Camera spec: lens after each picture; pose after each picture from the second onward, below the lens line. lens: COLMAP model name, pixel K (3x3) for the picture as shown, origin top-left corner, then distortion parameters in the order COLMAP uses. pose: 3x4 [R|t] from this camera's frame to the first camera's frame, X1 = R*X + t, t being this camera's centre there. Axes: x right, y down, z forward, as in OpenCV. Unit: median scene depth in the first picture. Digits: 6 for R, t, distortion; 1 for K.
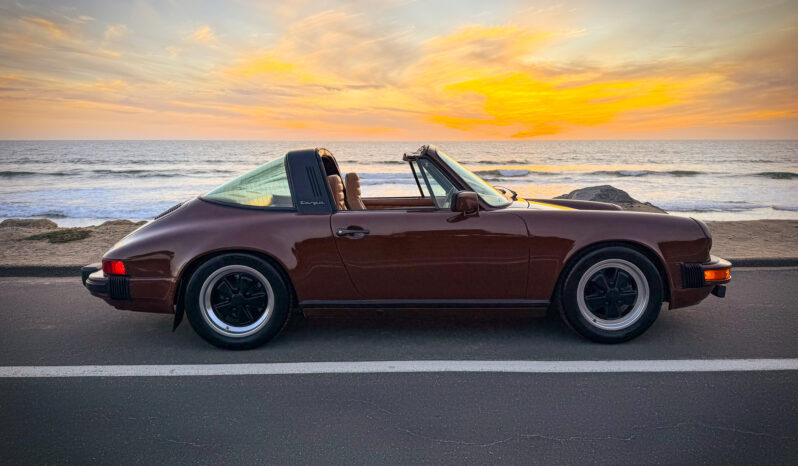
lens RADIAL K [[551.1, 0, 369.1], [0, 551.1, 231.1], [0, 0, 1]] dist [0.128272, -0.248573]
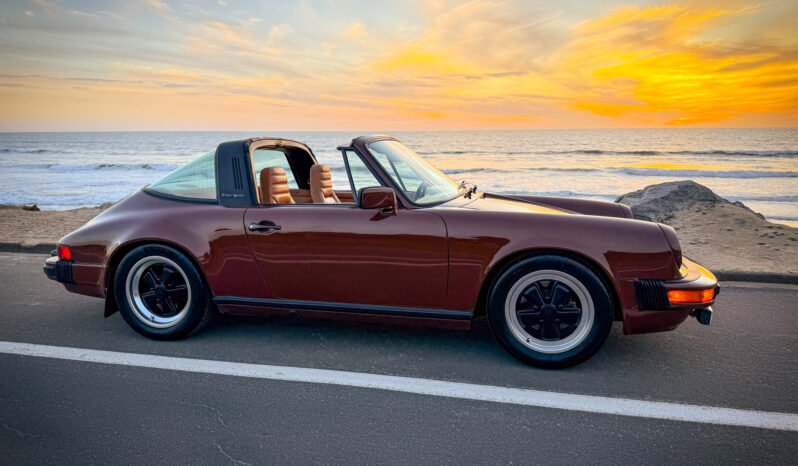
lens RADIAL K [[550.1, 0, 378.3], [0, 550.1, 213.0], [0, 0, 1]] dist [0.031317, -0.037559]
pose [[0.971246, 0.029779, -0.236208, 0.359647], [-0.032407, 0.999448, -0.007251, -0.021083], [0.235862, 0.014698, 0.971676, 0.111483]]
